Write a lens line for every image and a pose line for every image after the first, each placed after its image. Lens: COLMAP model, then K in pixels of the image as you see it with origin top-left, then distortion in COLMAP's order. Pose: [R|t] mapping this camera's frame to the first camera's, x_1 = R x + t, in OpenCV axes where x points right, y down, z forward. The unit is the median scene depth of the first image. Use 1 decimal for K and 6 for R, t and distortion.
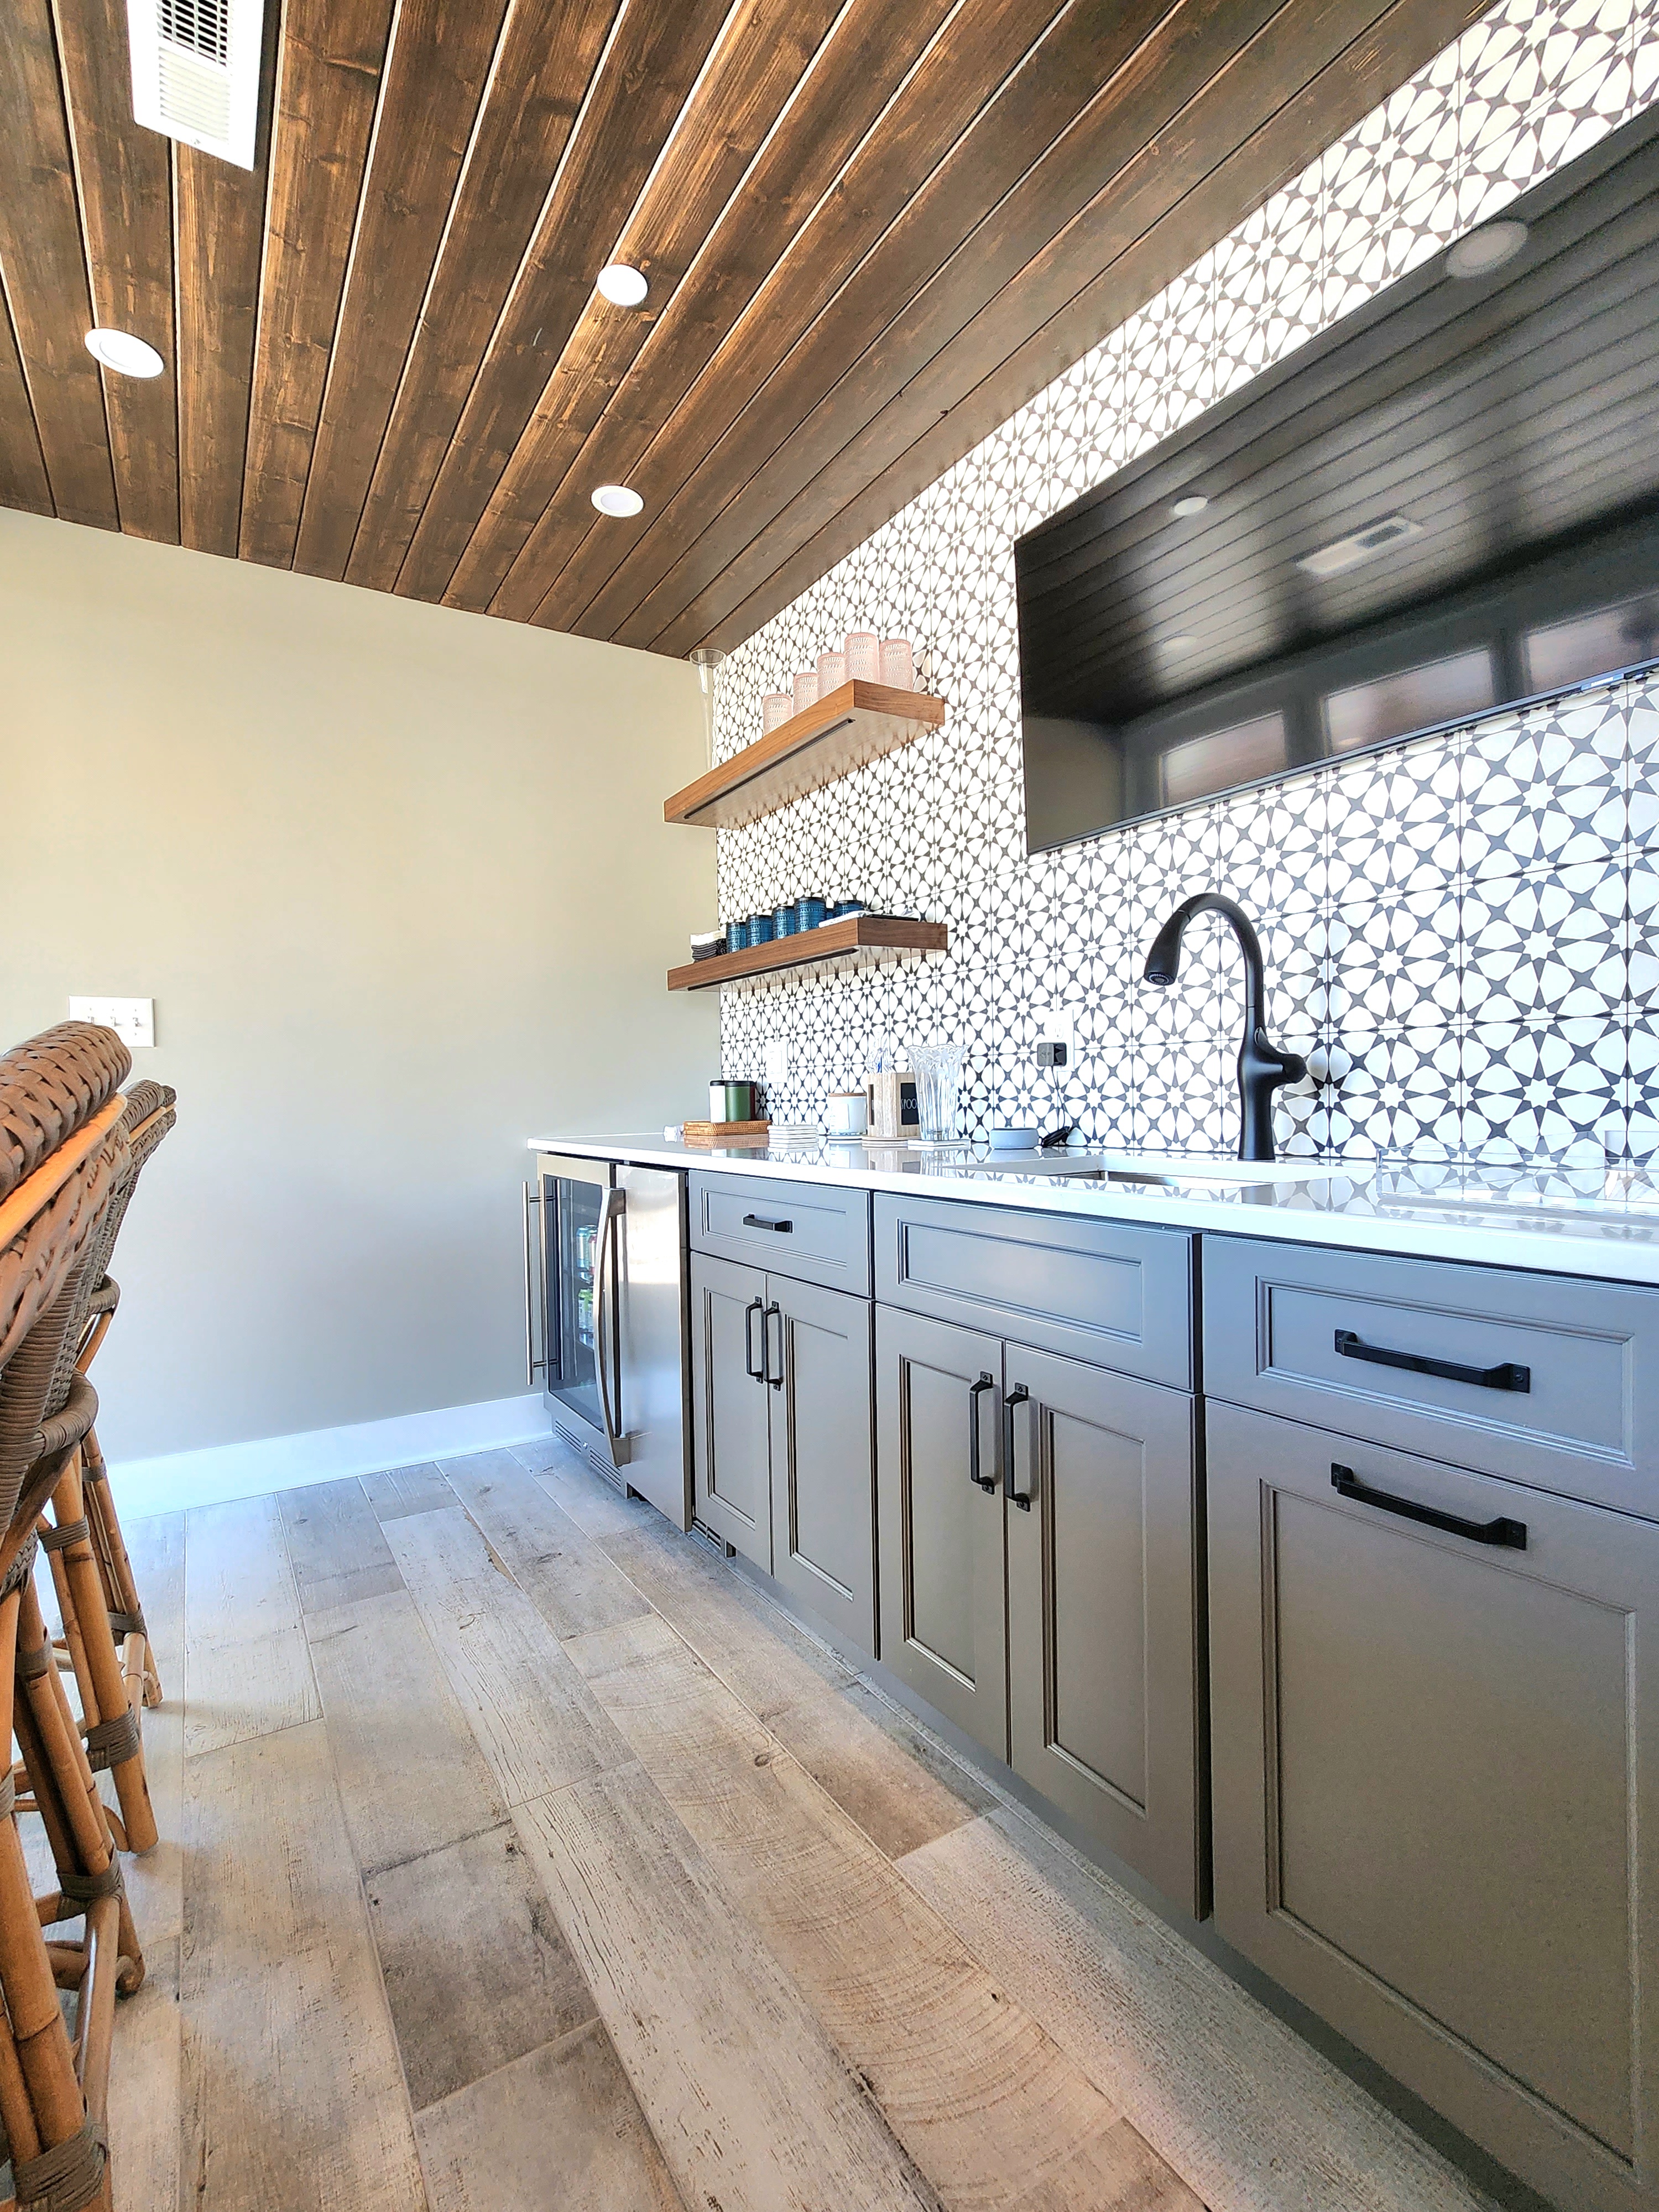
lens RADIAL K [[1019.3, 0, 828.3], [0, 1019.3, 1107.0], [0, 0, 1]] dist [0.000316, 0.001162]
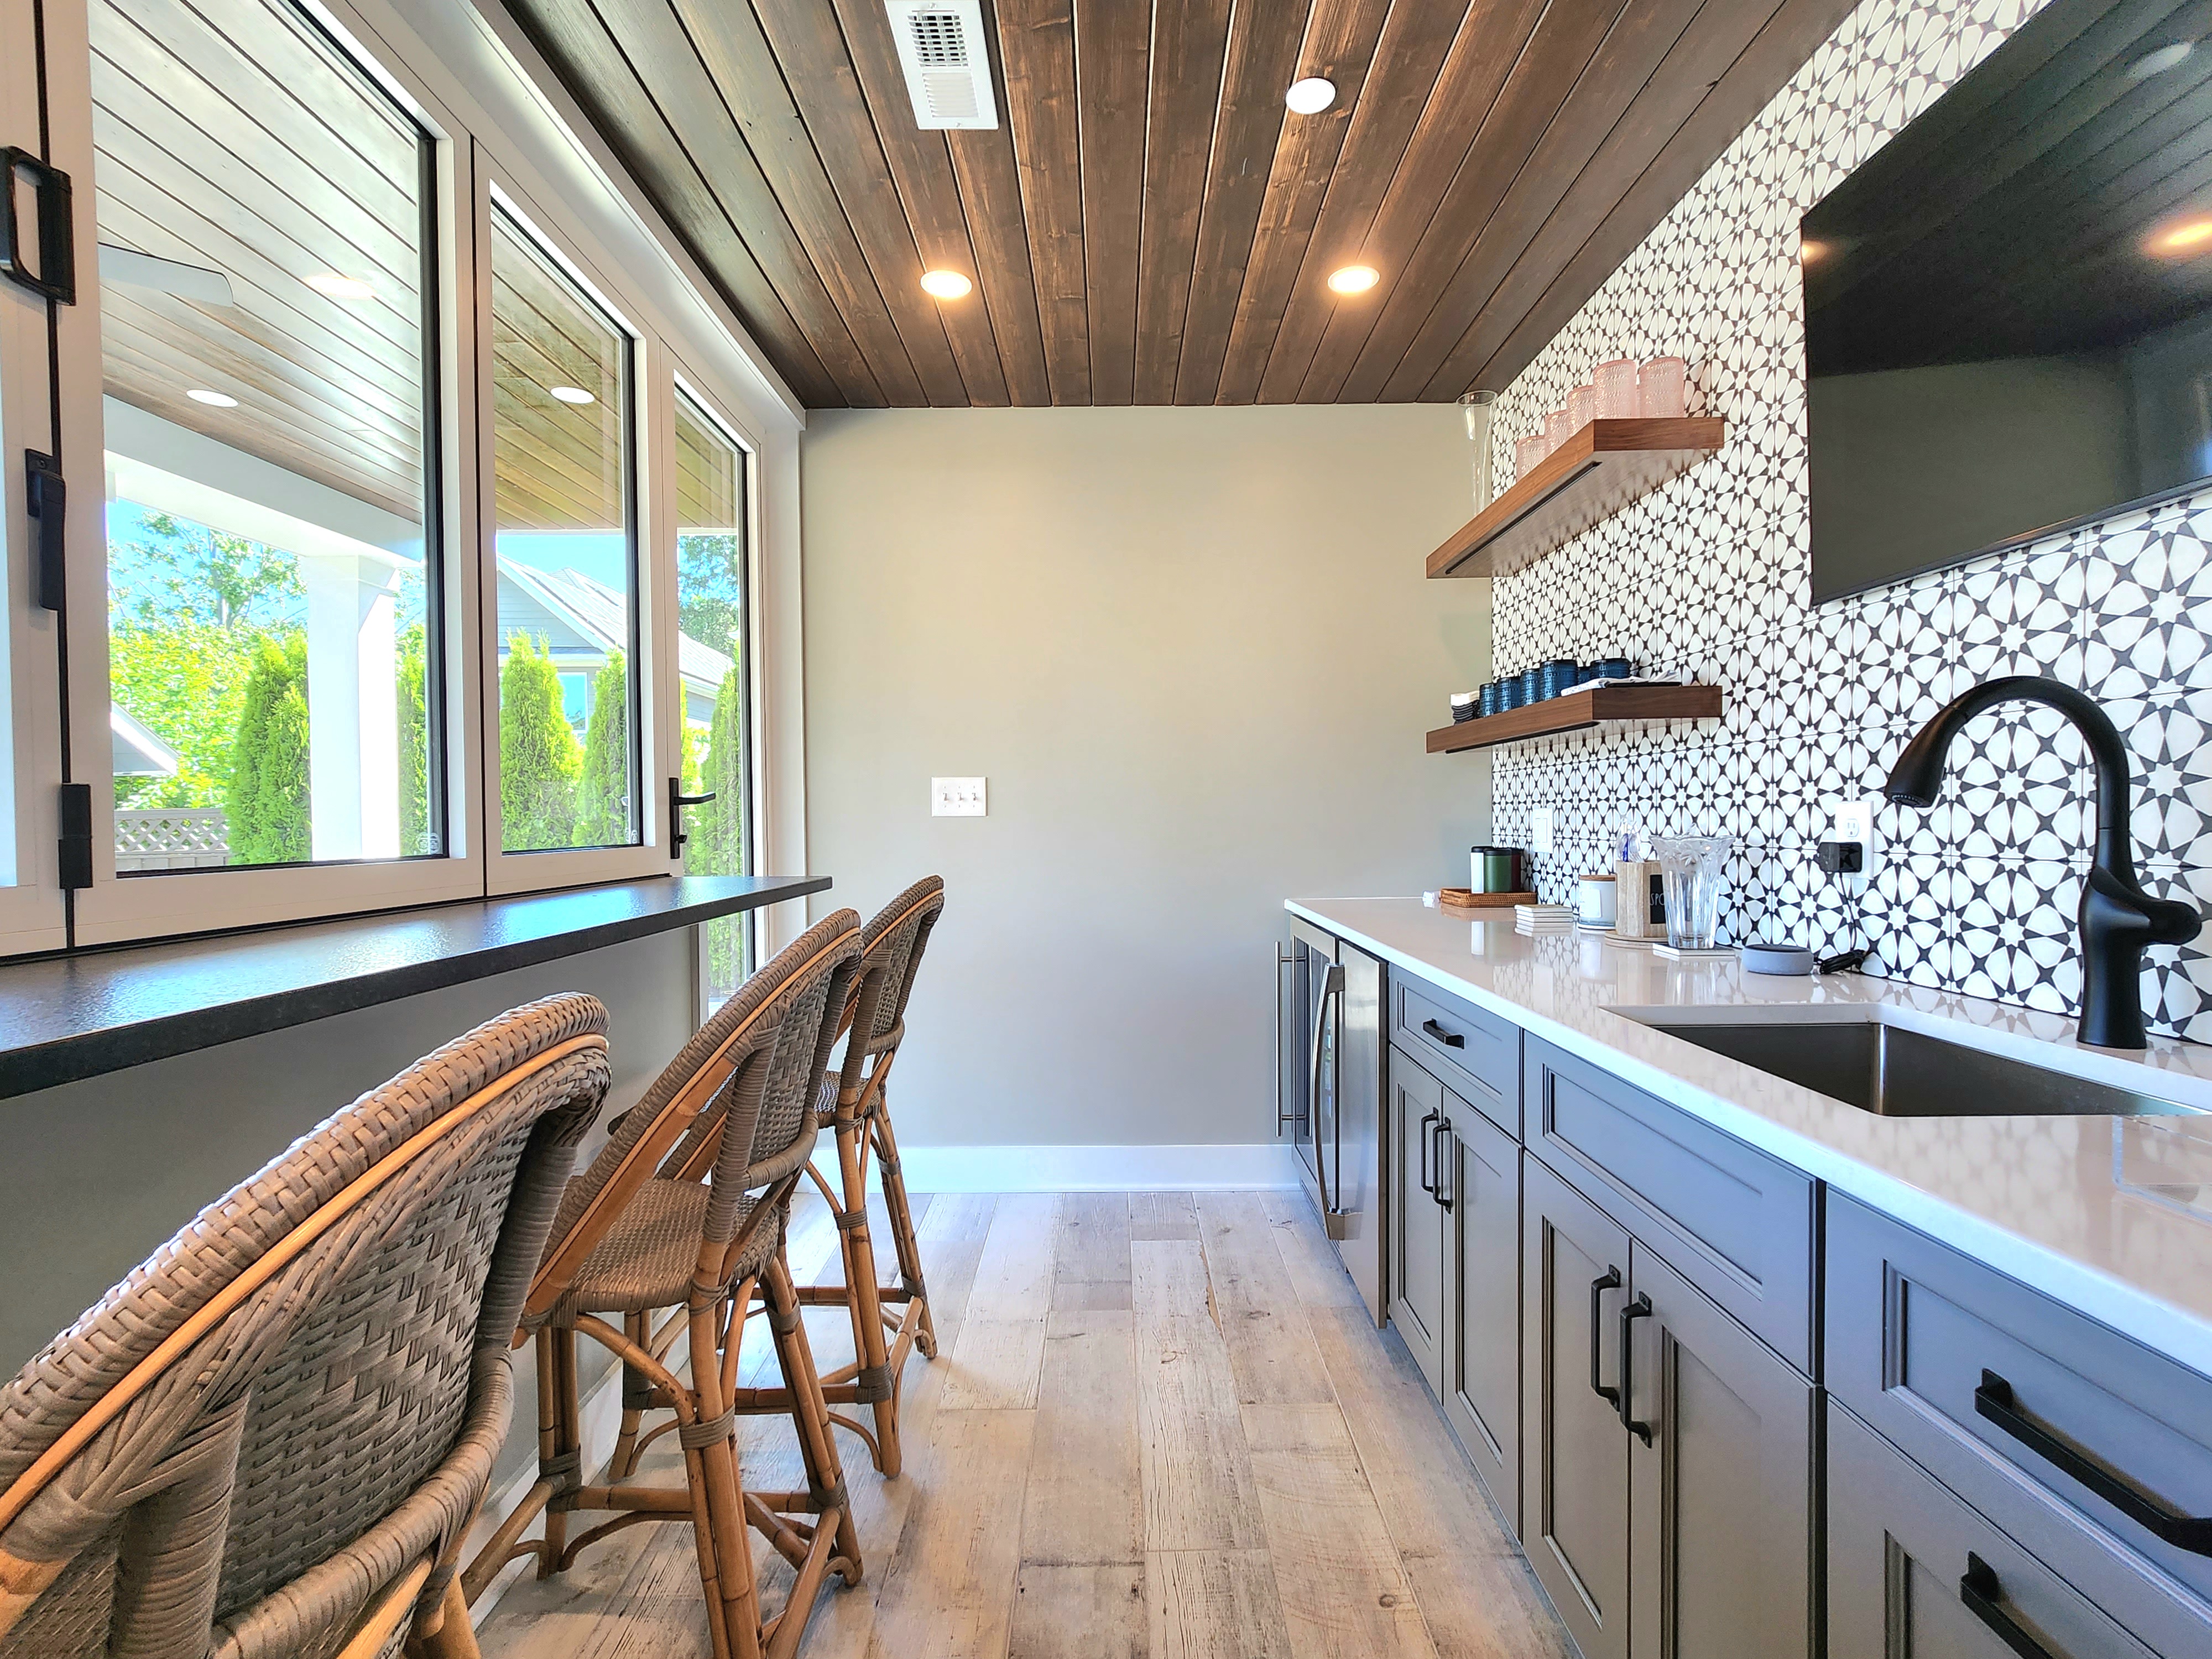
lens RADIAL K [[1019.3, 0, 1112.4], [0, 1019.3, 829.3], [0, 0, 1]] dist [0.000316, 0.001162]
pose [[0.851379, 0.018271, -0.524233, 0.148892], [-0.016153, 0.999832, 0.008613, -0.068742], [0.524303, 0.001135, 0.851531, 0.027522]]
